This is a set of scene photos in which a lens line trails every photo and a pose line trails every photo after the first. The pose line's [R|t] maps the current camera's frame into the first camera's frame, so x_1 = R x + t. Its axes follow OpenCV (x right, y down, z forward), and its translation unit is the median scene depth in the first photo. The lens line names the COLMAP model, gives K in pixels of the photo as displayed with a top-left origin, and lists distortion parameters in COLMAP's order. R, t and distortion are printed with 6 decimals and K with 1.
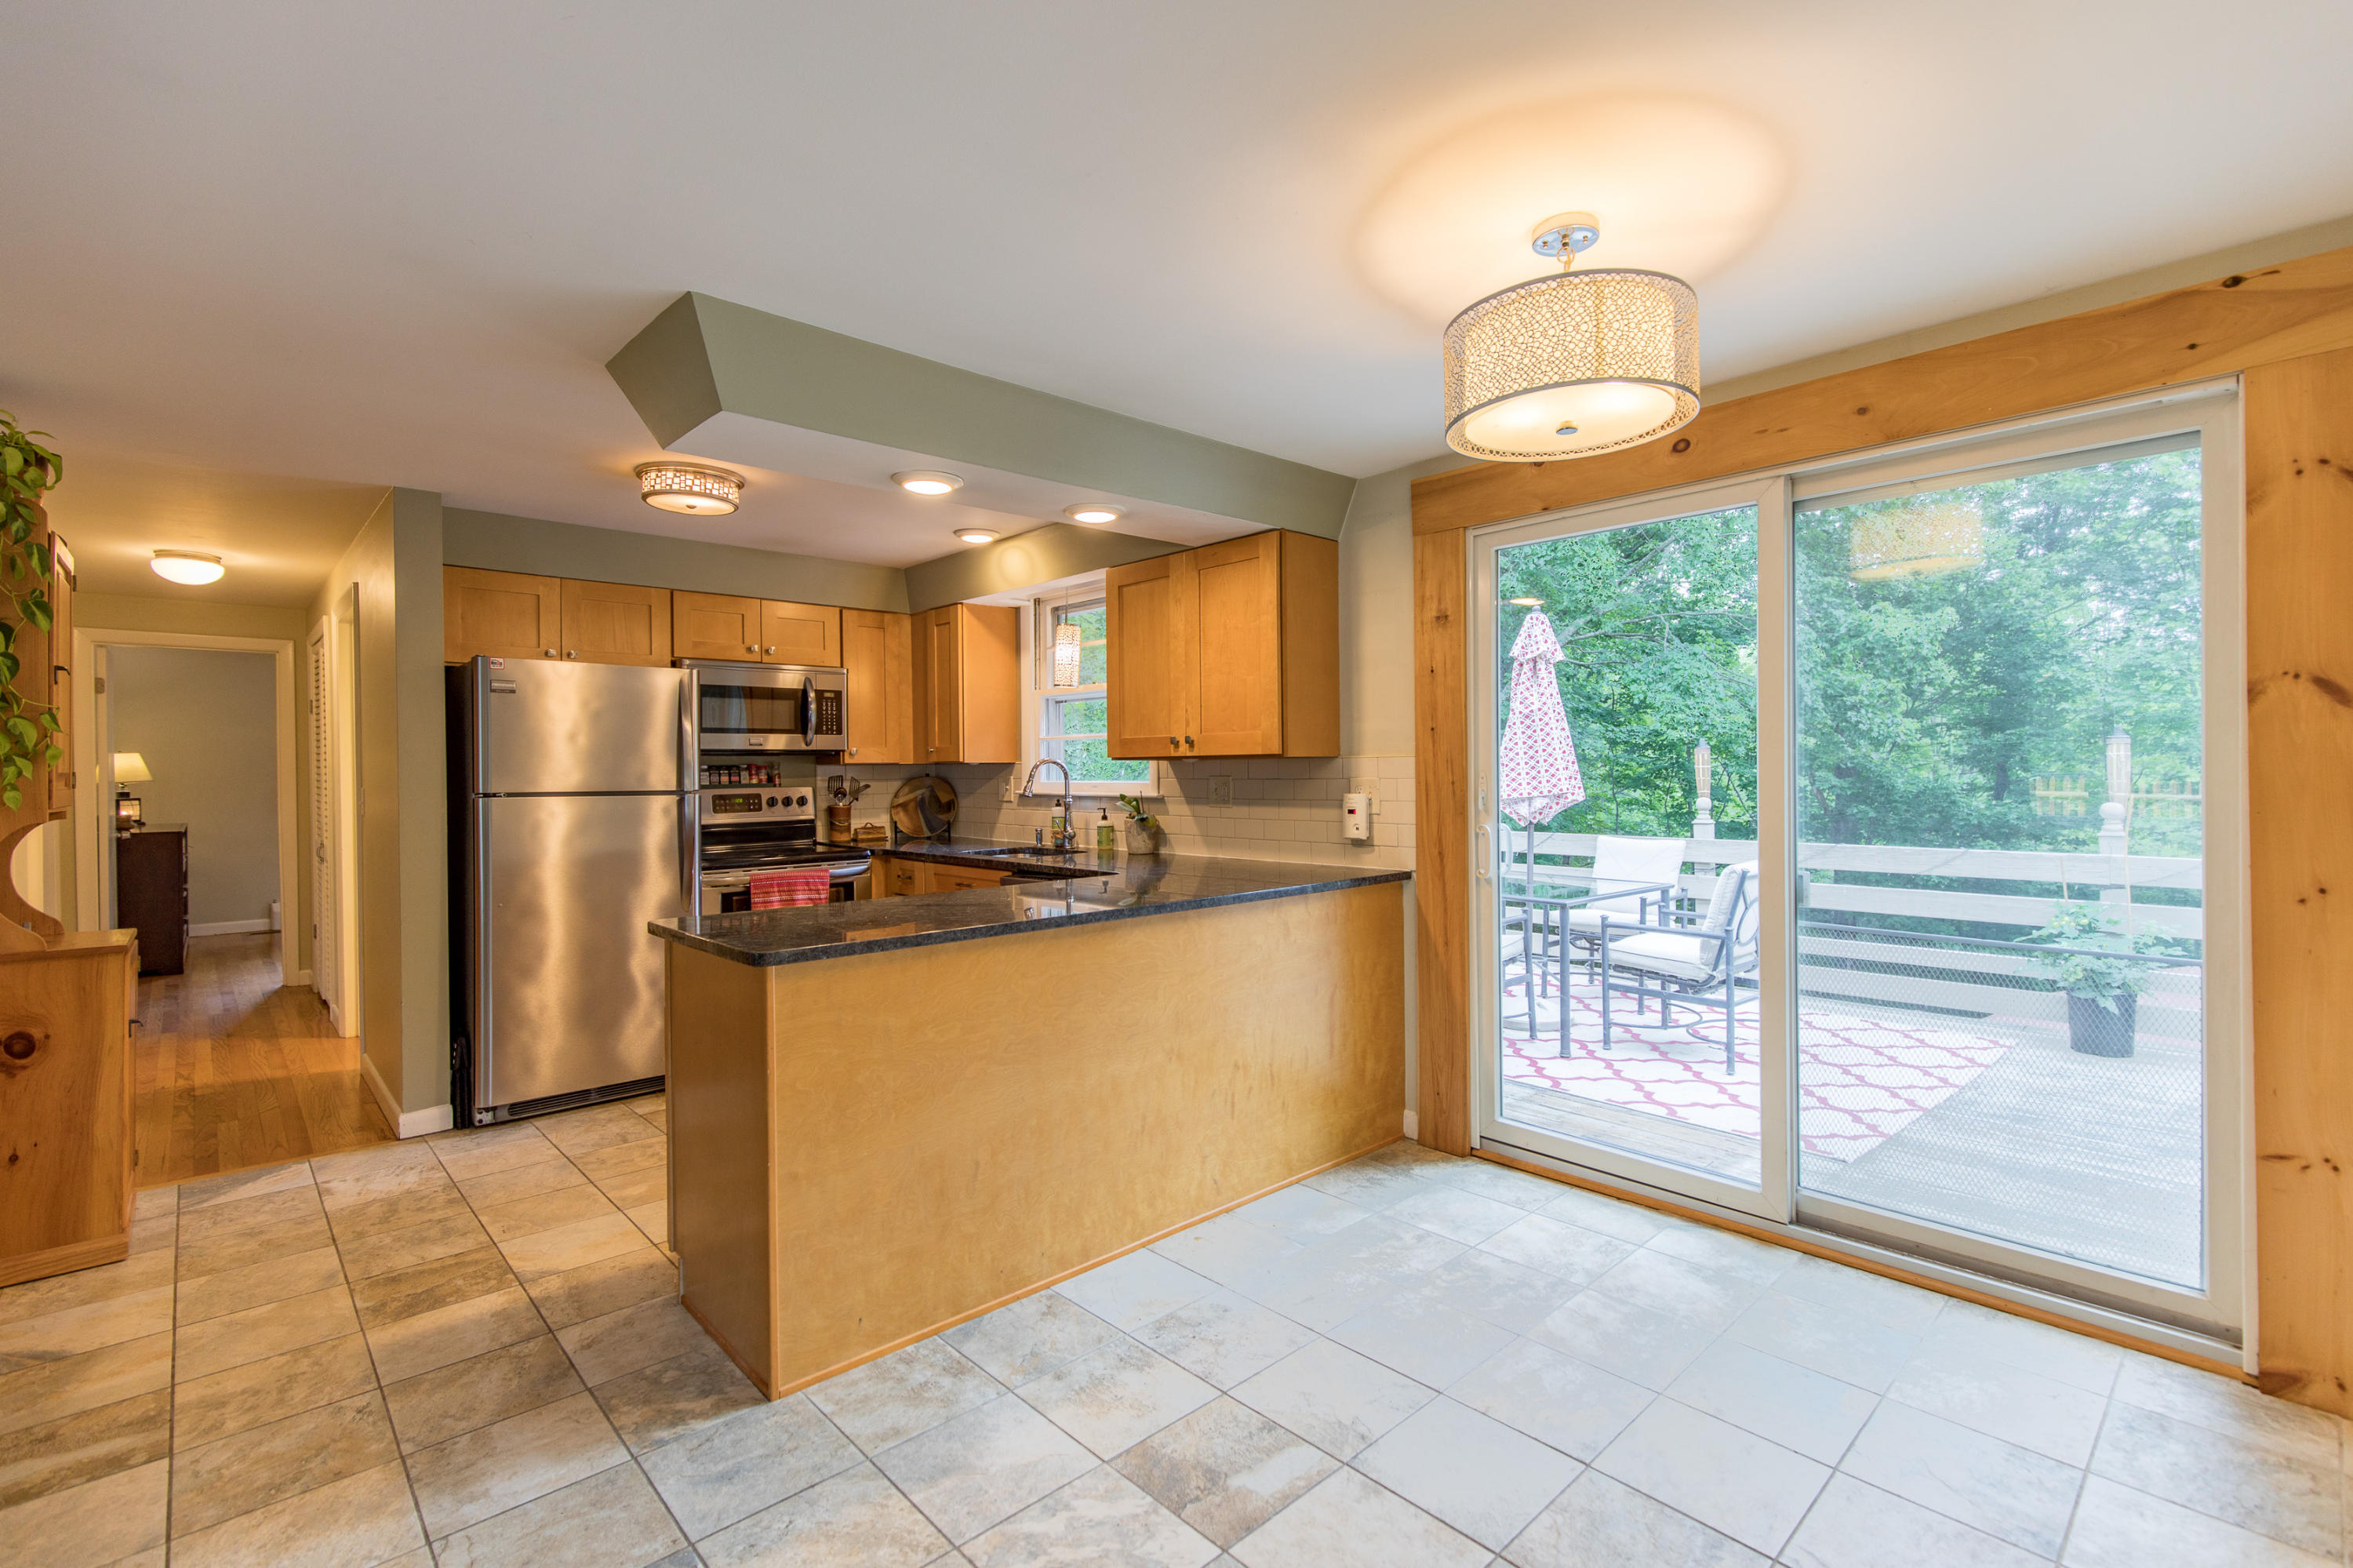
lens RADIAL K [[1048.6, 0, 1197.4], [0, 1048.6, 771.5], [0, 0, 1]] dist [0.002737, 0.000687]
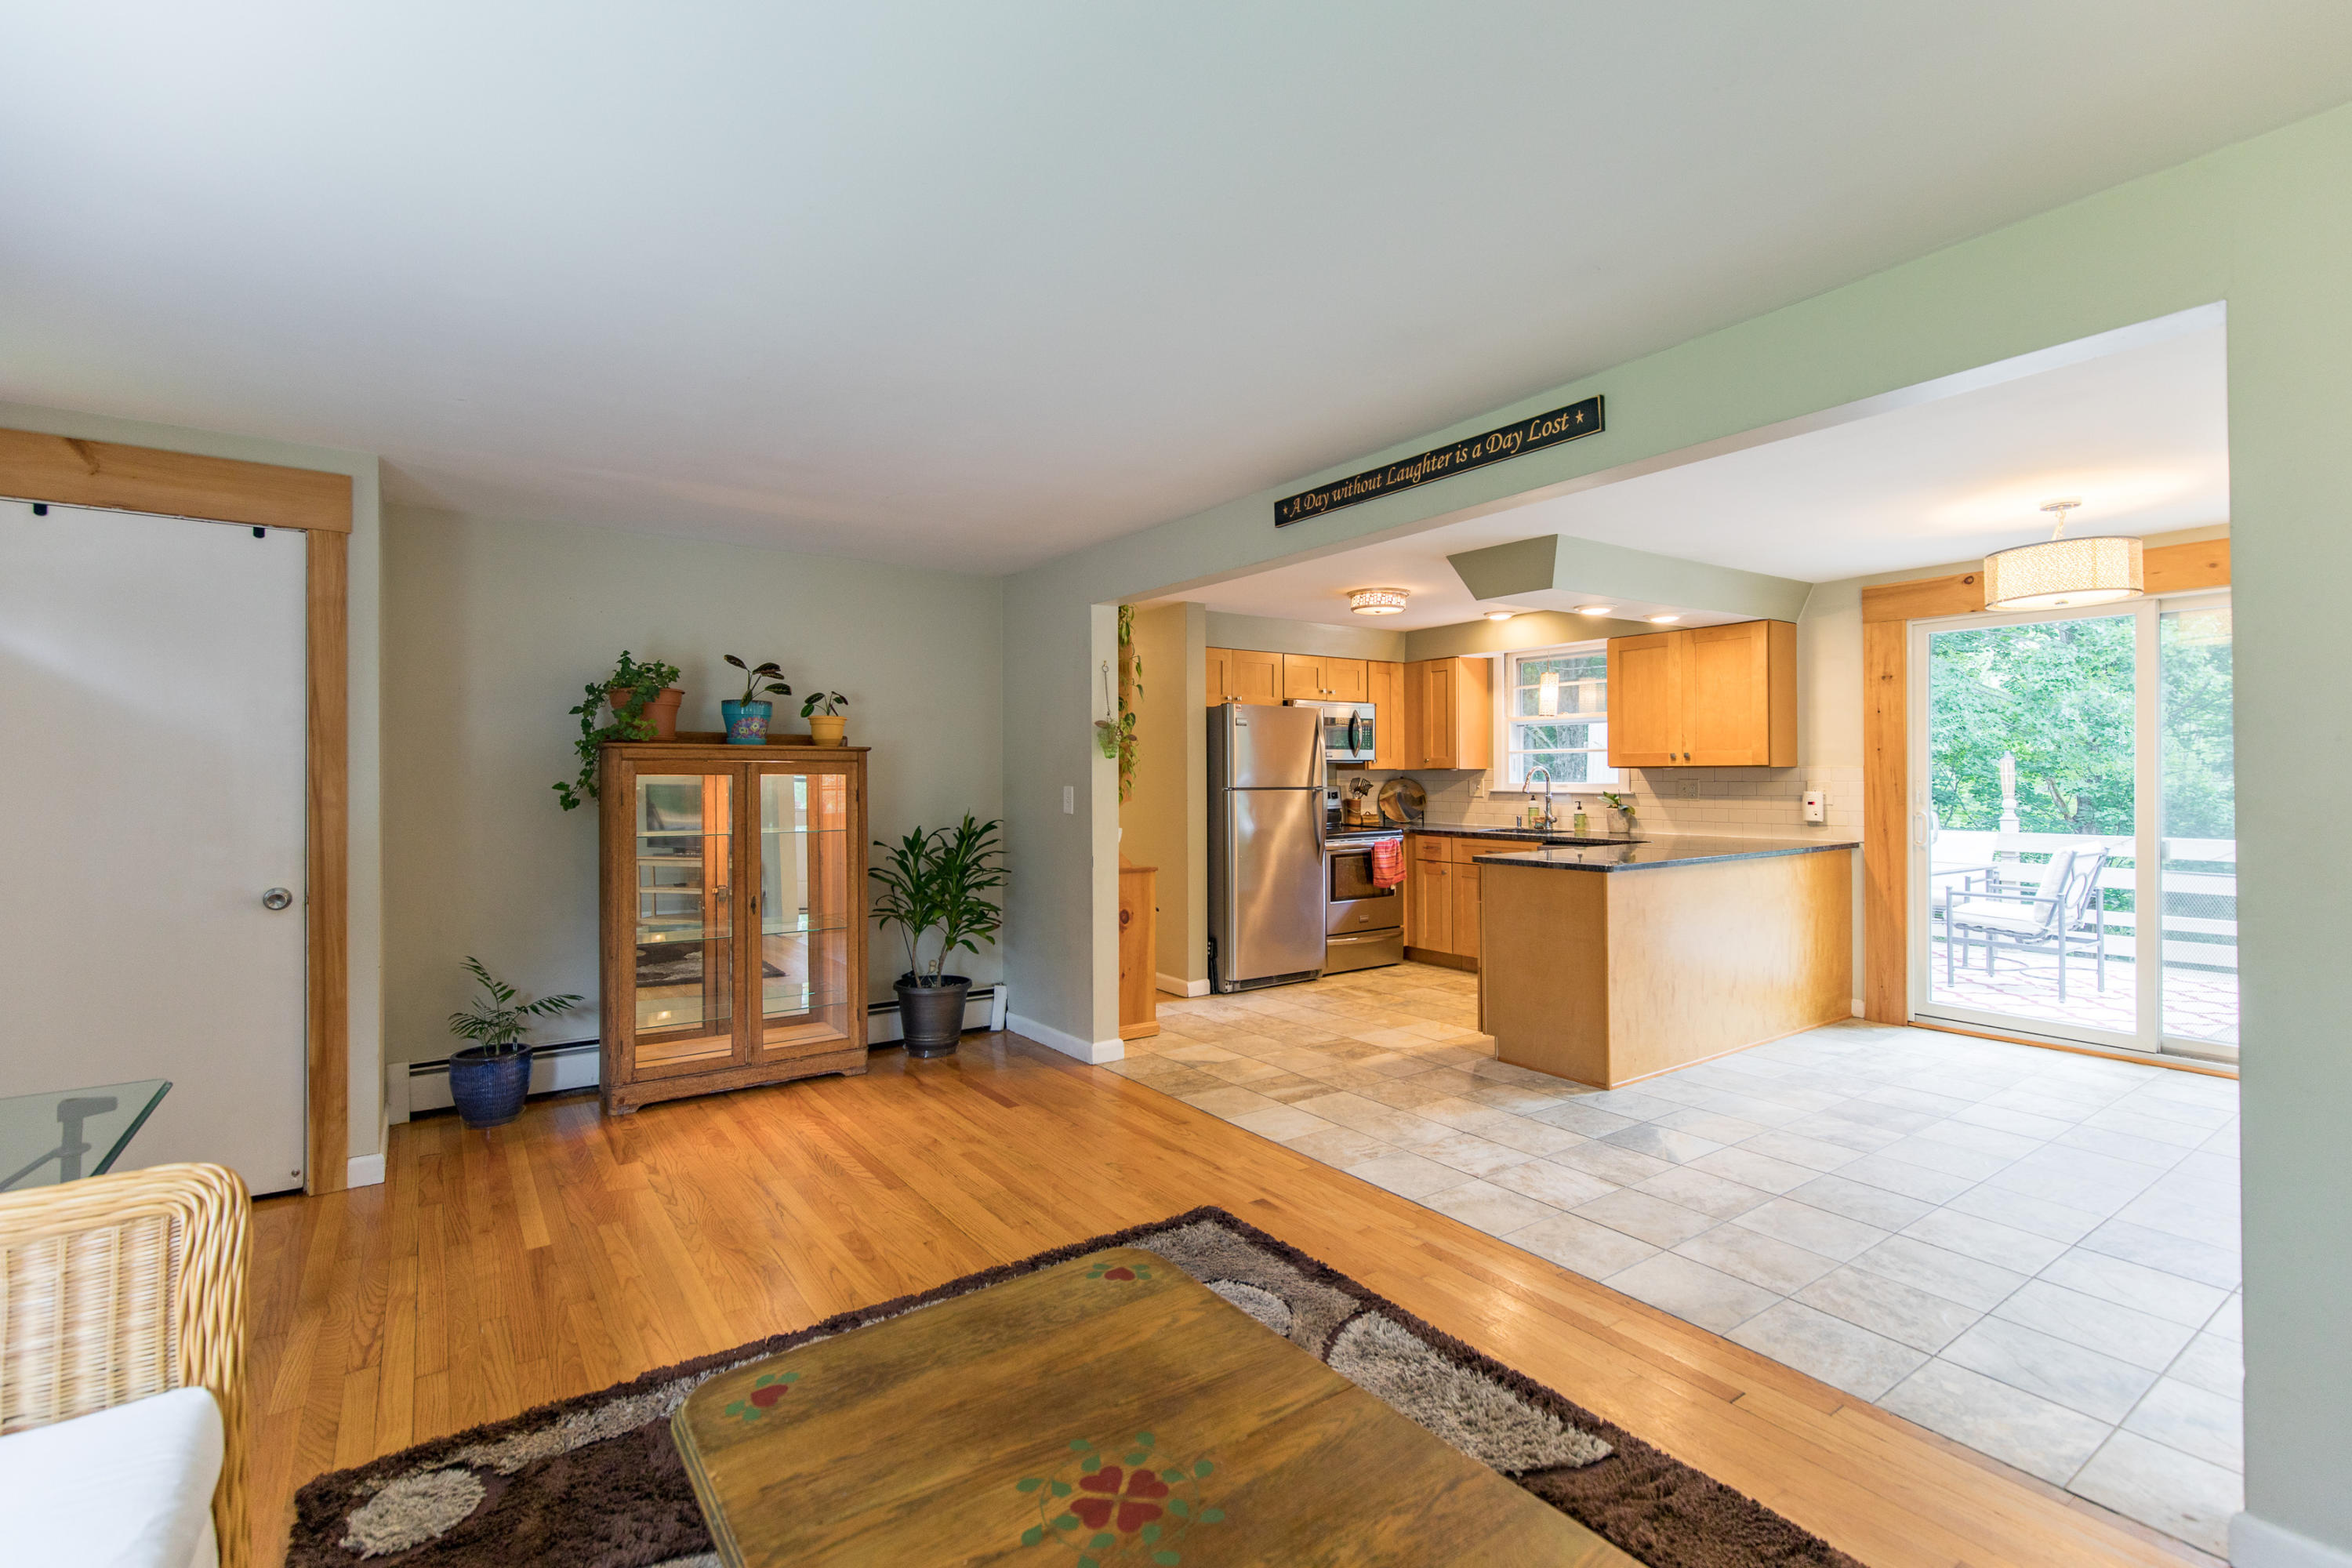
lens RADIAL K [[1048.2, 0, 1185.4], [0, 1048.2, 778.2], [0, 0, 1]] dist [-0.001234, -0.000140]
pose [[0.989531, 0.004742, -0.144243, -0.444014], [-0.004273, 0.999985, 0.003565, 0.000625], [0.144258, -0.002912, 0.989536, -0.527363]]
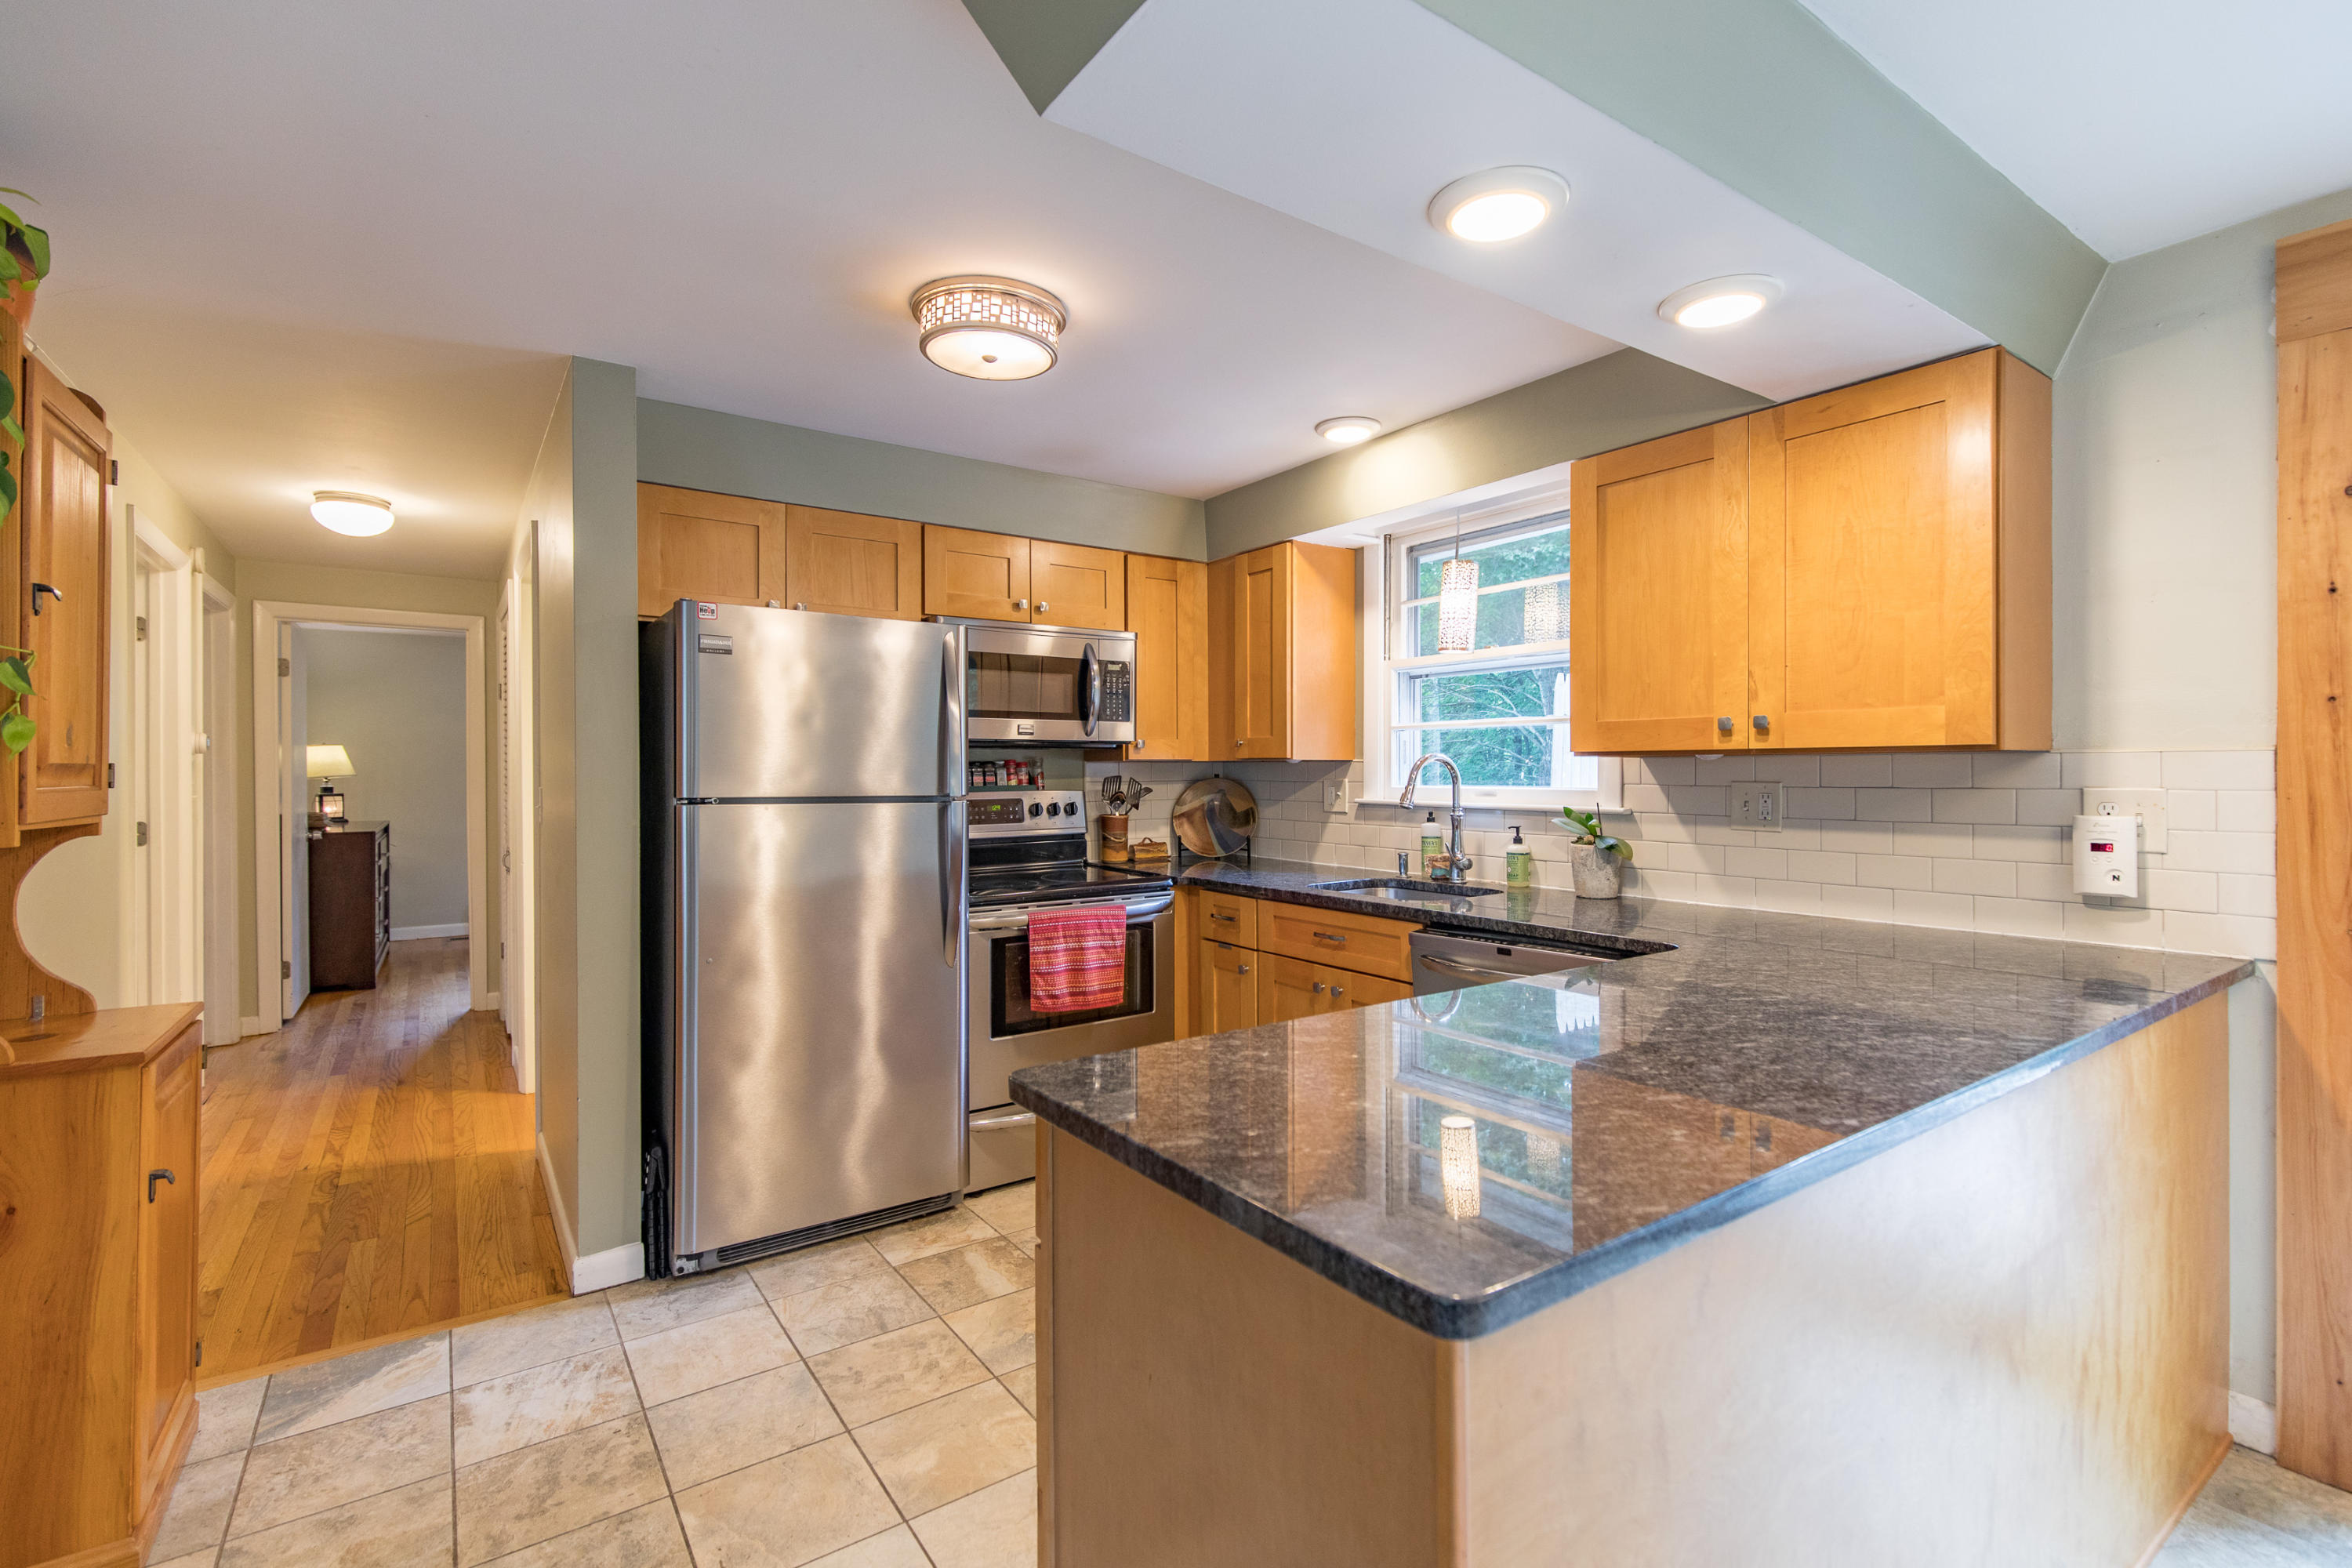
lens RADIAL K [[1048.2, 0, 1196.9], [0, 1048.2, 771.5], [0, 0, 1]] dist [0.002737, 0.000687]
pose [[0.990645, 0.006995, -0.136285, -0.218277], [-0.007103, 0.999975, -0.000307, 0.000677], [0.136279, 0.001272, 0.990670, 0.310517]]
